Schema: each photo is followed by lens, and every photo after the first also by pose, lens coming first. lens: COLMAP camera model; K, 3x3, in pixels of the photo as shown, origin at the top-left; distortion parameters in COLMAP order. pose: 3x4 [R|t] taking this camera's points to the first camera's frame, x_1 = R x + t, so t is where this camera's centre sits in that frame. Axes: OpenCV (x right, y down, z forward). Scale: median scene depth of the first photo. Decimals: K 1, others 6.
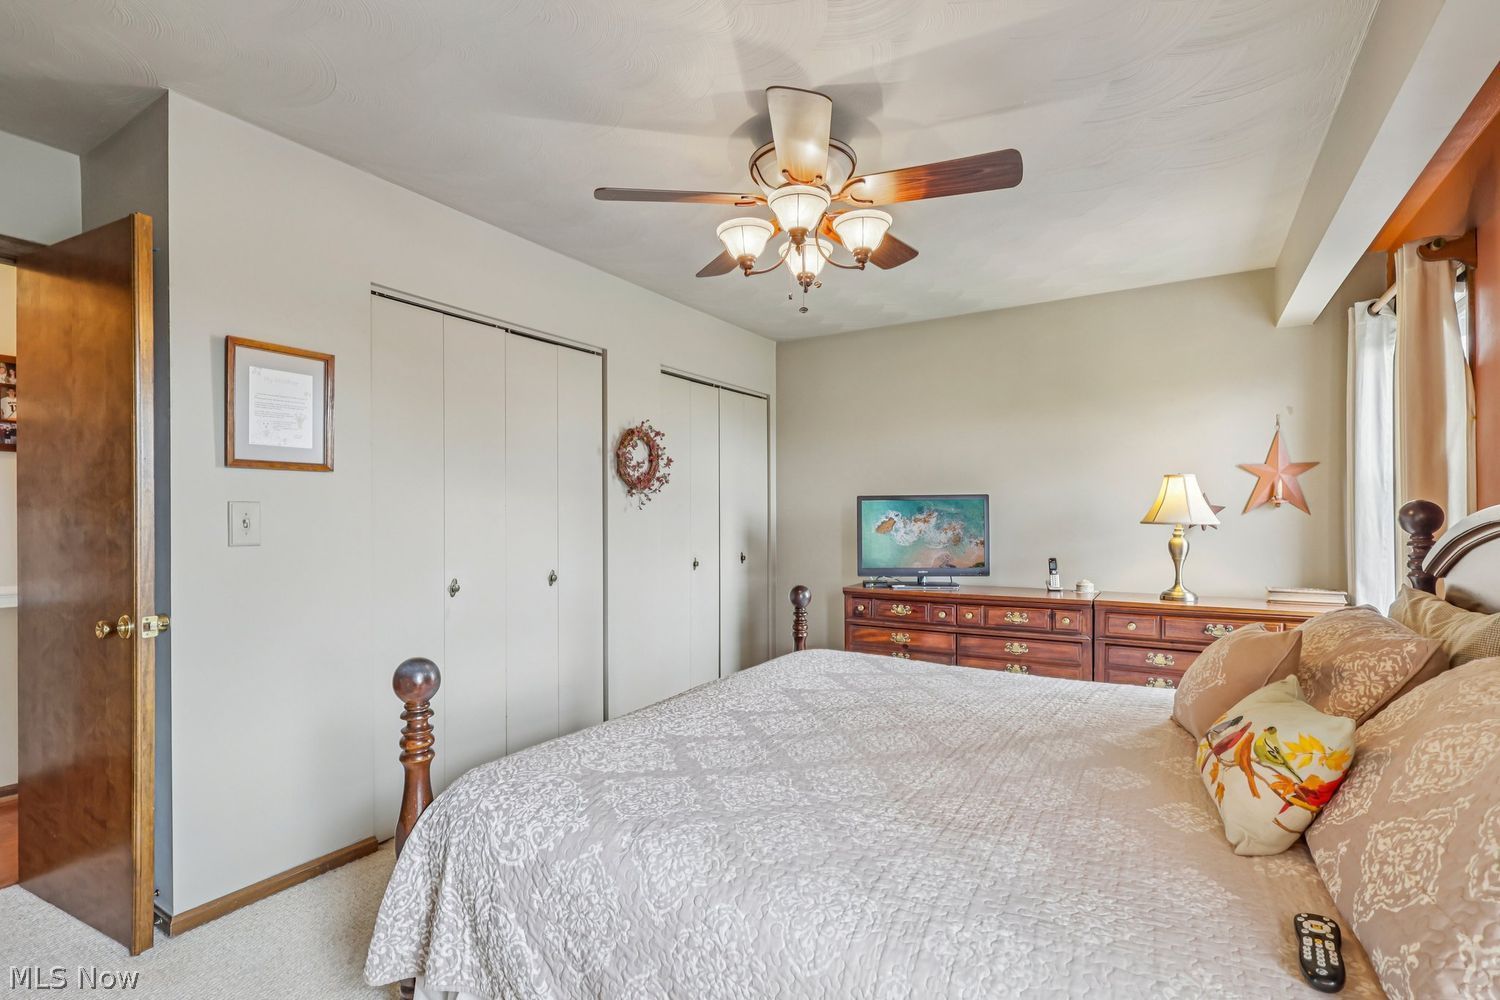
lens RADIAL K [[710.0, 0, 751.4], [0, 710.0, 504.7], [0, 0, 1]] dist [0.003356, -0.000925]
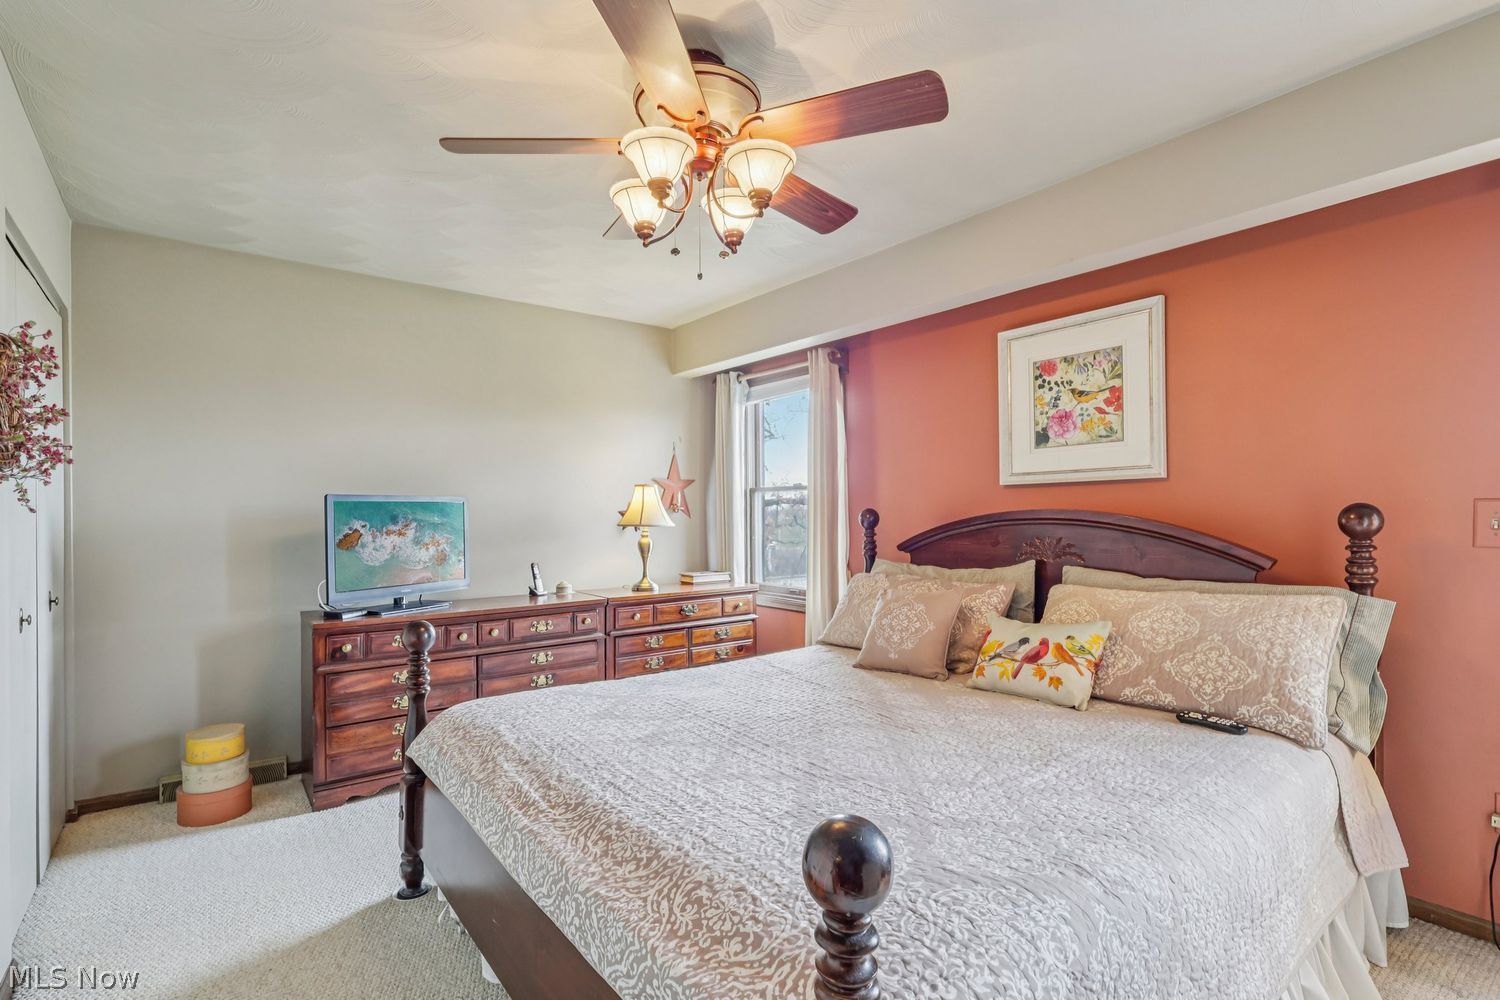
lens RADIAL K [[710.0, 0, 750.1], [0, 710.0, 501.2], [0, 0, 1]] dist [0.003356, -0.000925]
pose [[0.341438, 0.021687, 0.939654, -0.477861], [-0.009237, 0.999763, -0.019718, 0.007686], [-0.939859, -0.001947, 0.341557, 0.452684]]
